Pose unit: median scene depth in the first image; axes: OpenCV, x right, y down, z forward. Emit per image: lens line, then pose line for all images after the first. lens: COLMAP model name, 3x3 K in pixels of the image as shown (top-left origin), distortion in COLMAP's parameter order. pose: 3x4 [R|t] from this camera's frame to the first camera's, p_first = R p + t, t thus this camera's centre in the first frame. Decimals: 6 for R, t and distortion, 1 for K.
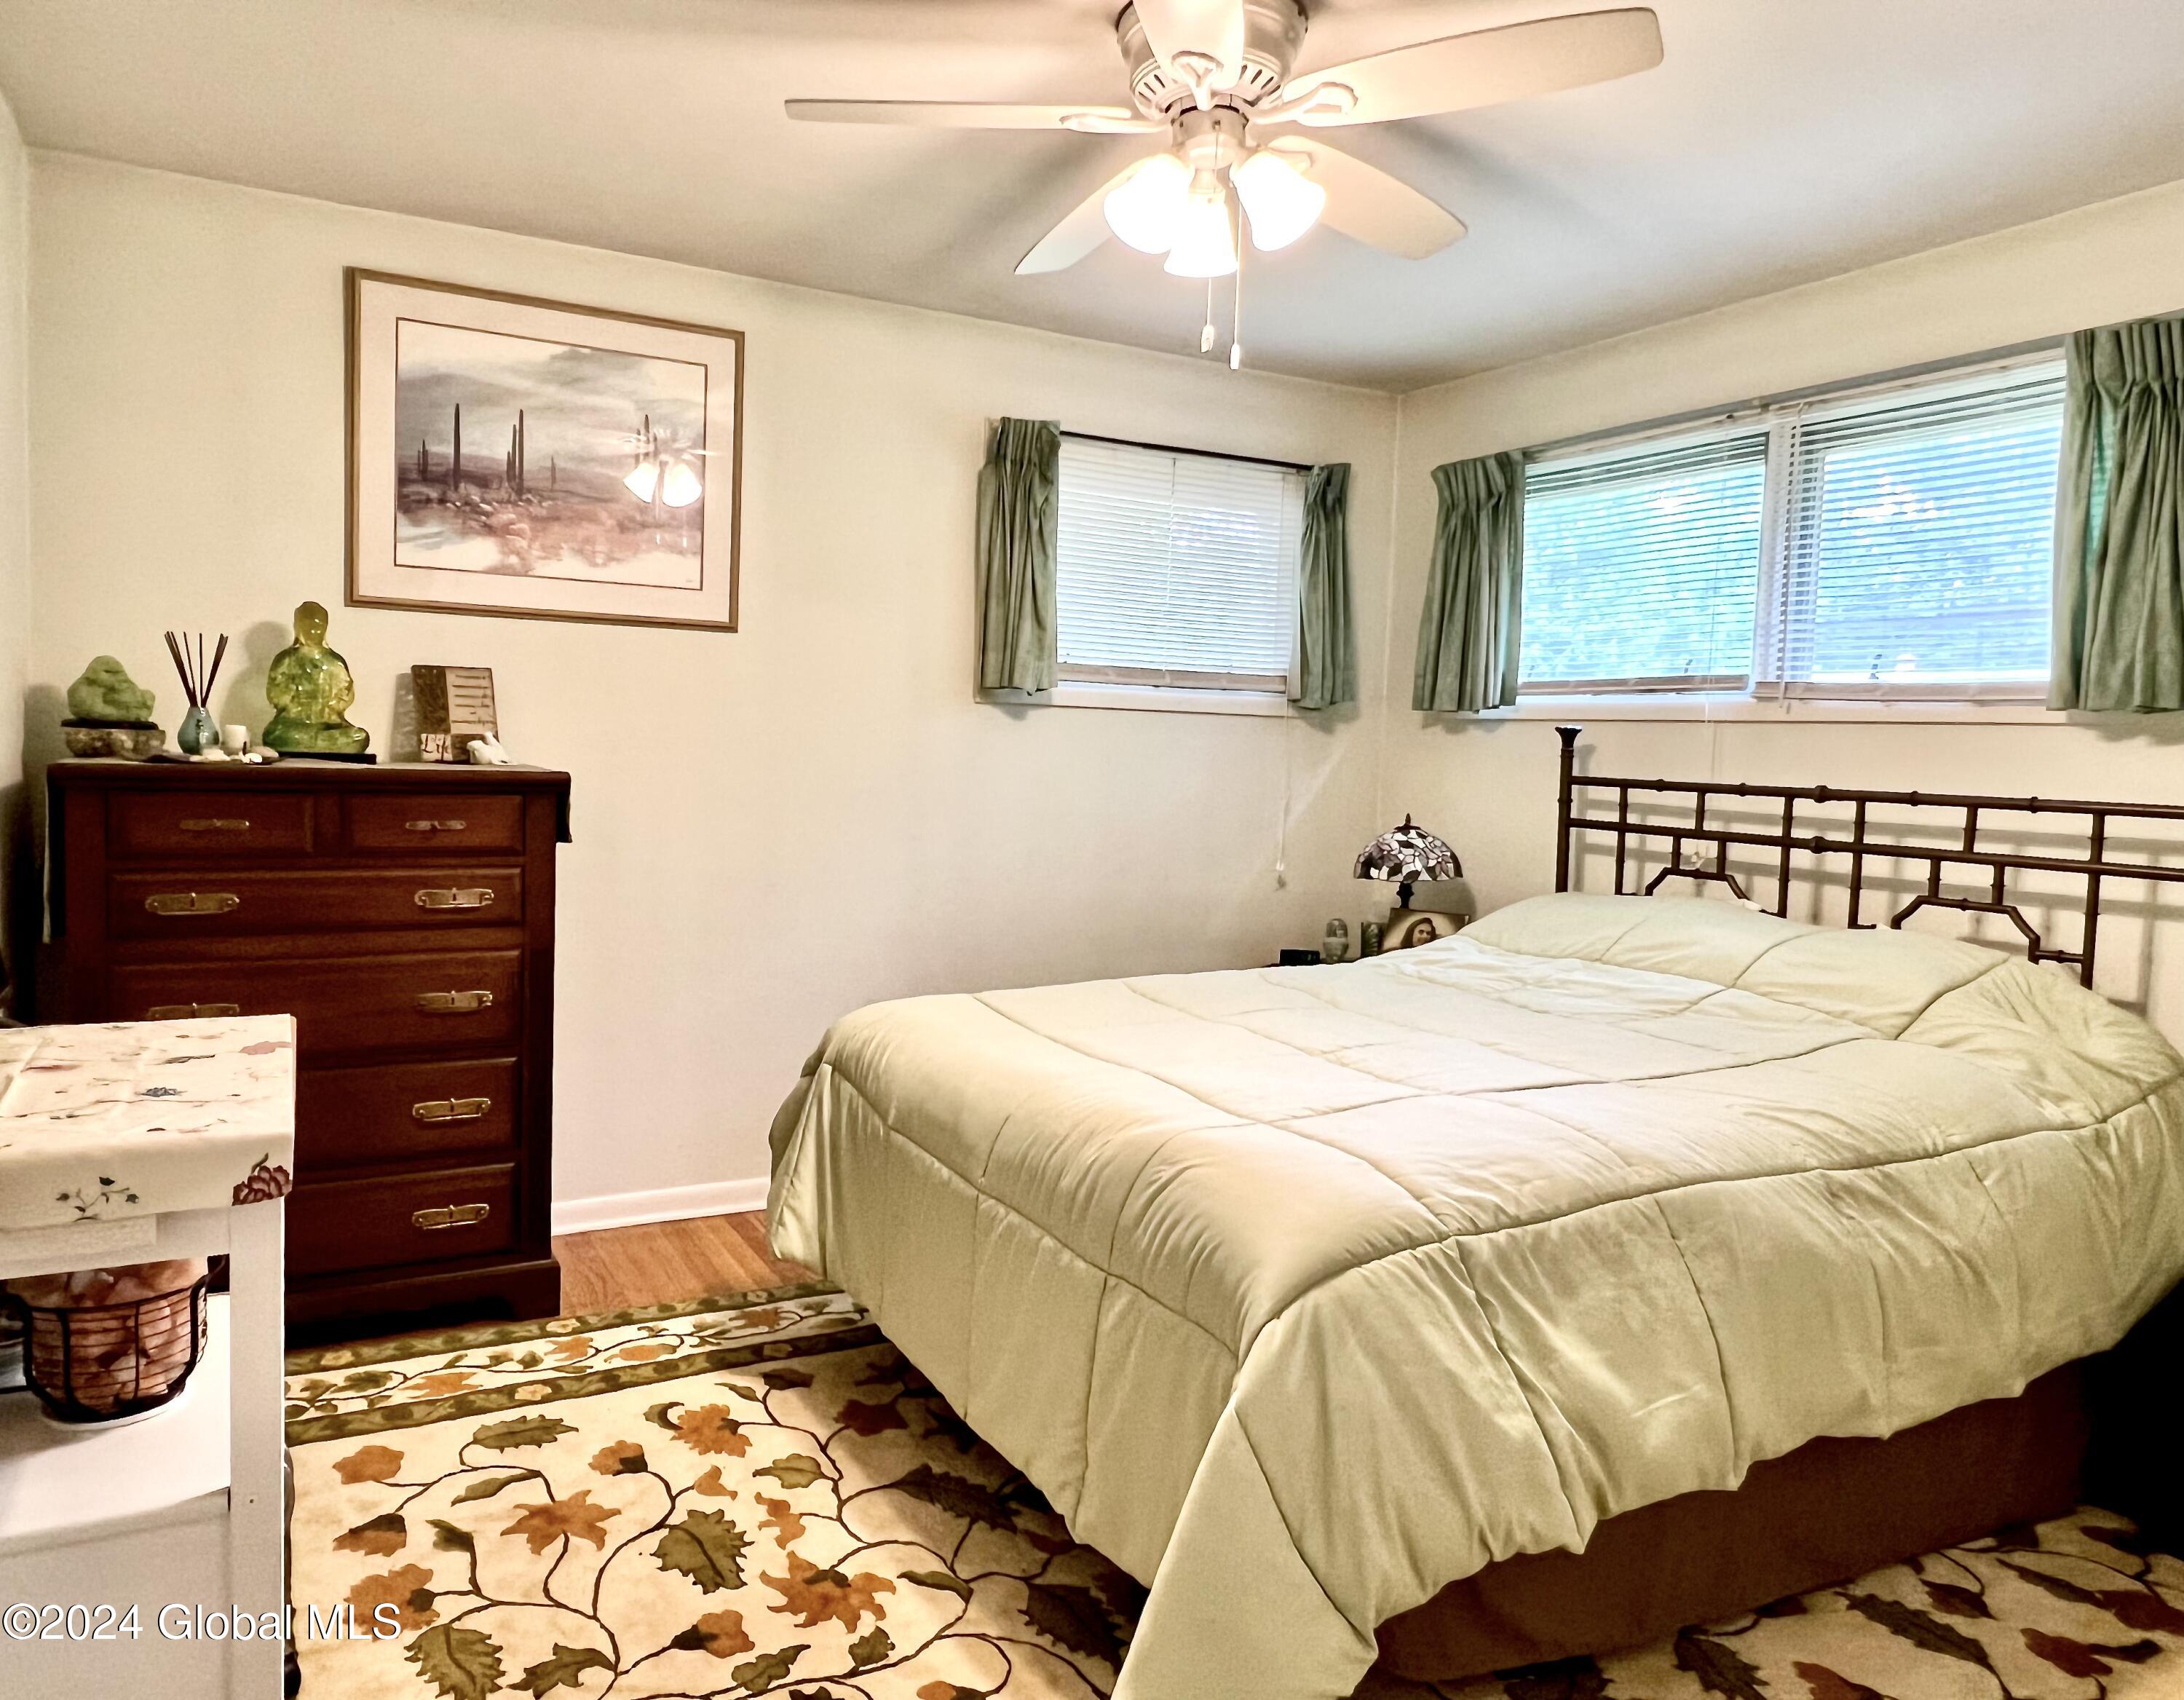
lens RADIAL K [[1499.6, 0, 1092.0], [0, 1499.6, 850.0], [0, 0, 1]] dist [-0.001887, -0.001492]
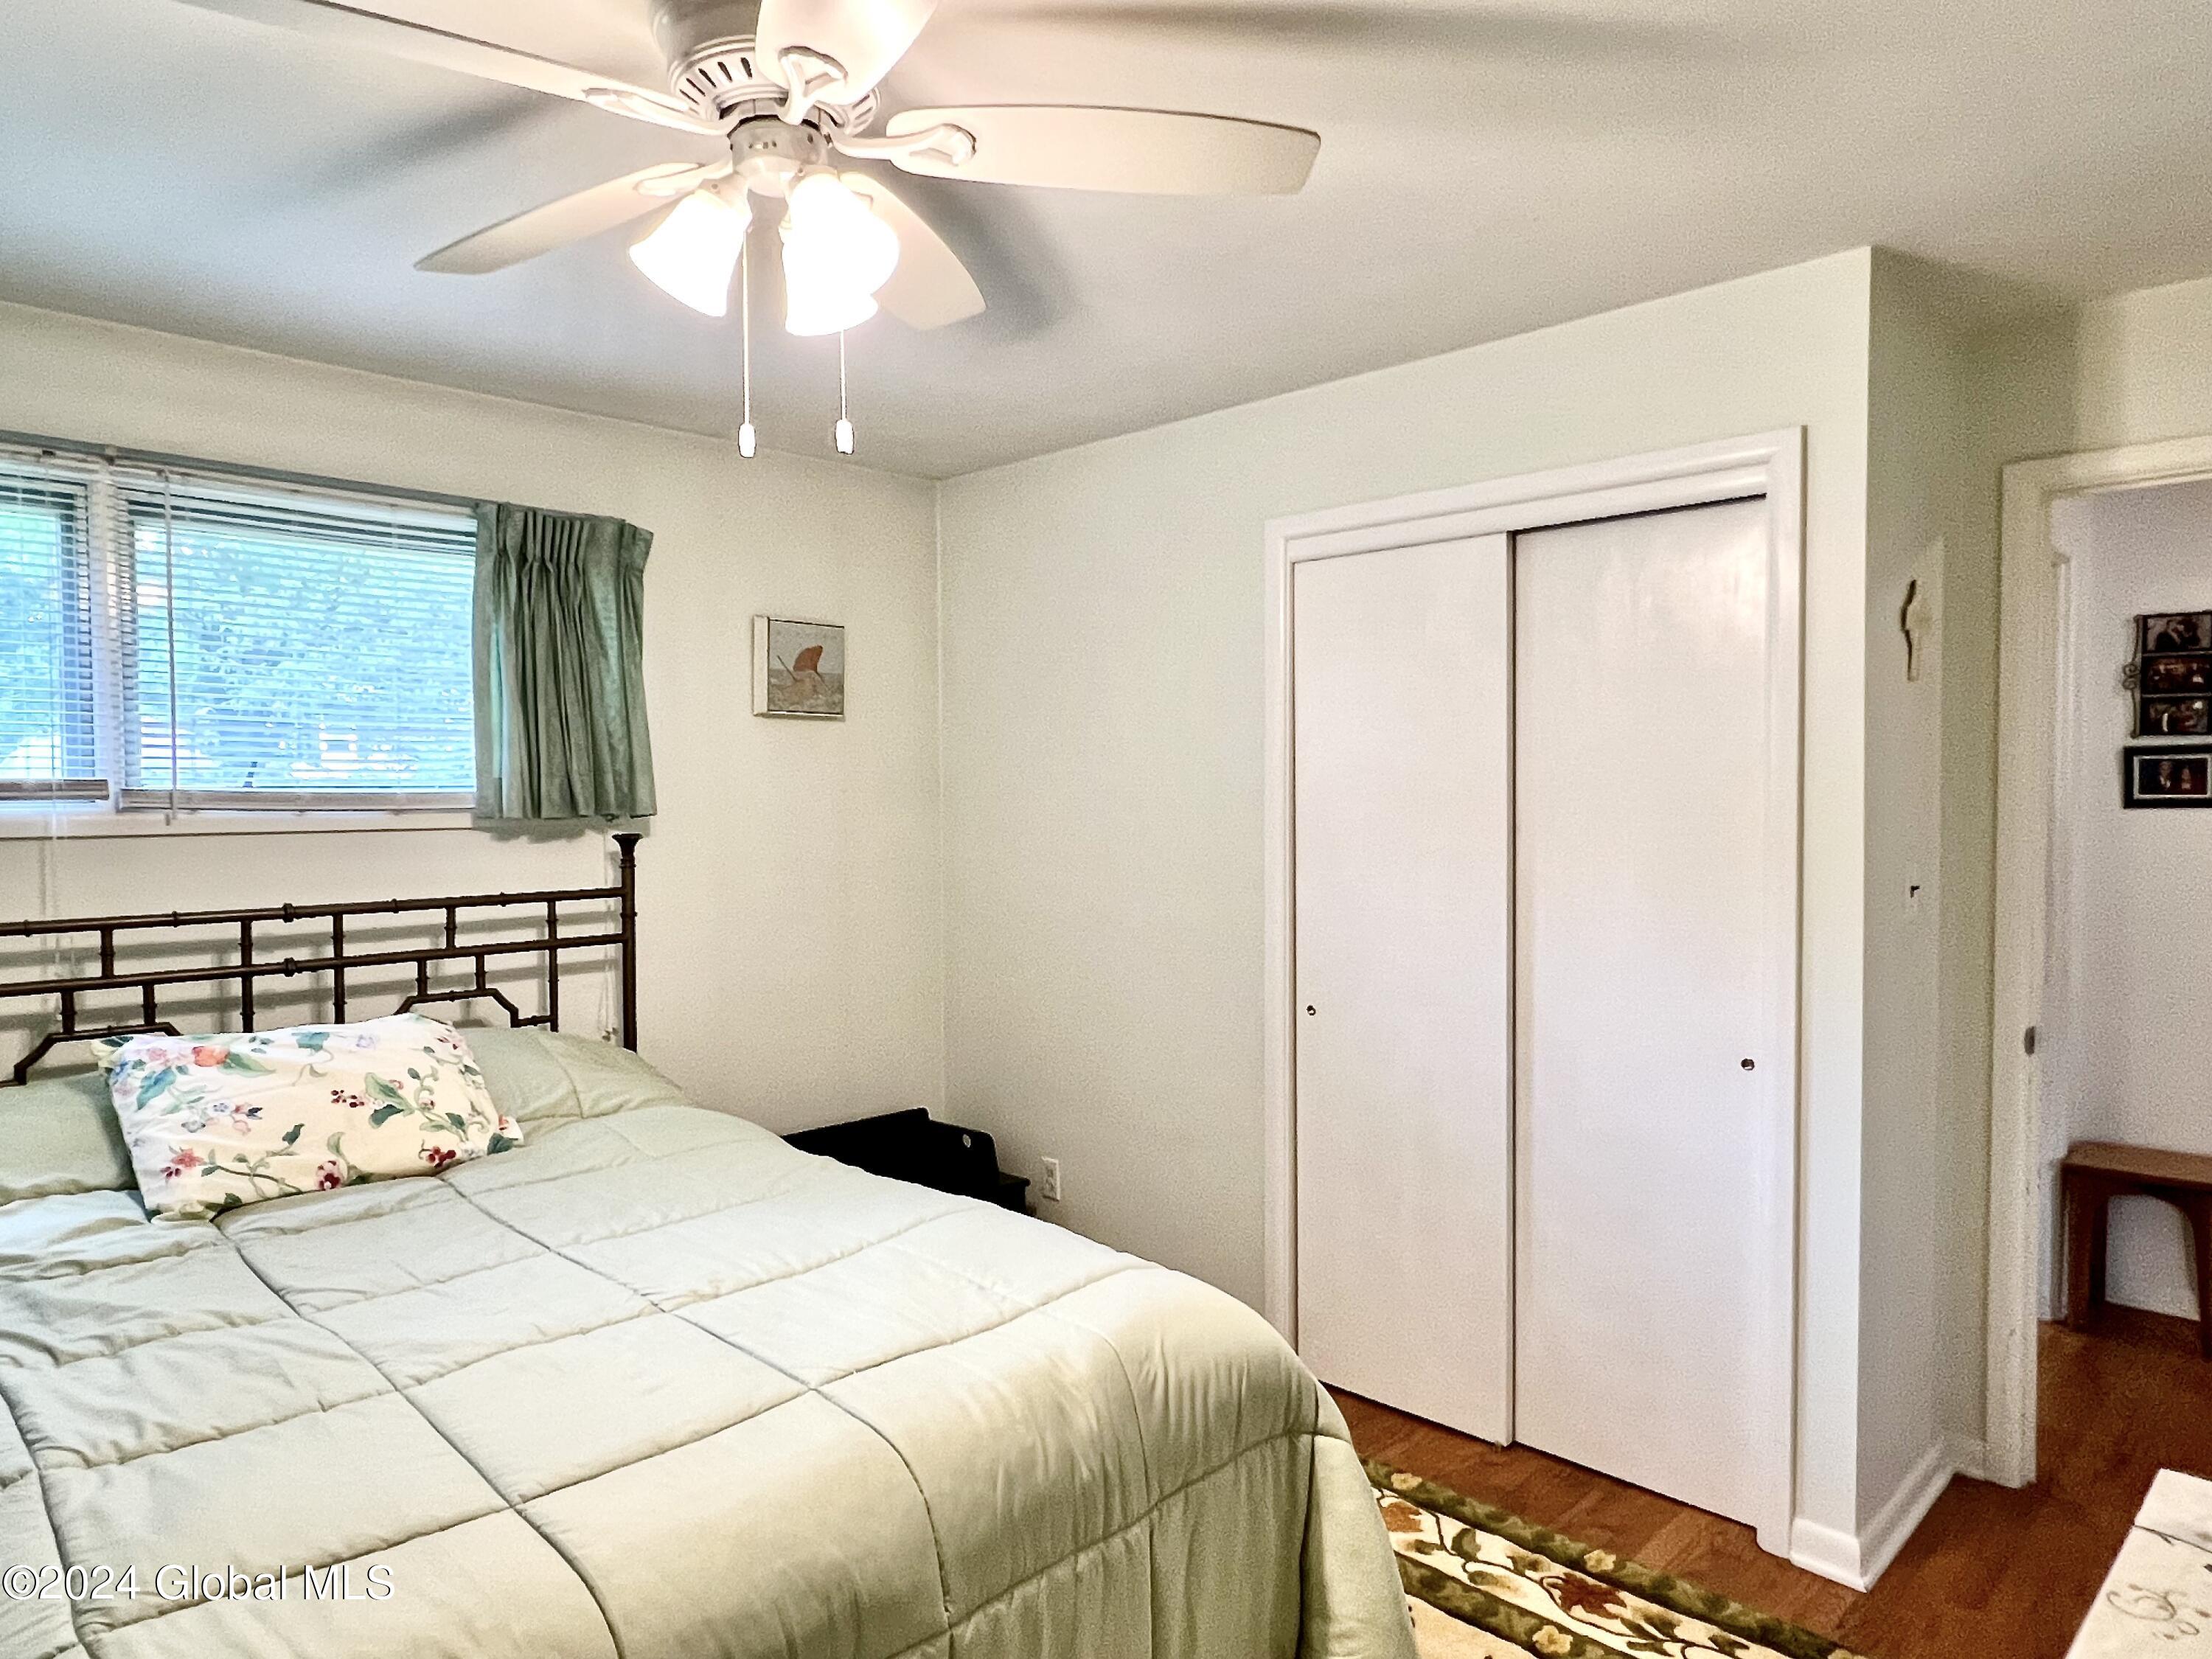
lens RADIAL K [[1376.3, 0, 1106.0], [0, 1376.3, 829.5], [0, 0, 1]] dist [0.001456, 0.000754]
pose [[-0.288903, -0.057382, 0.955637, -0.486571], [0.066684, 0.994572, 0.079879, -0.125967], [-0.955033, 0.086803, -0.283508, 0.768211]]
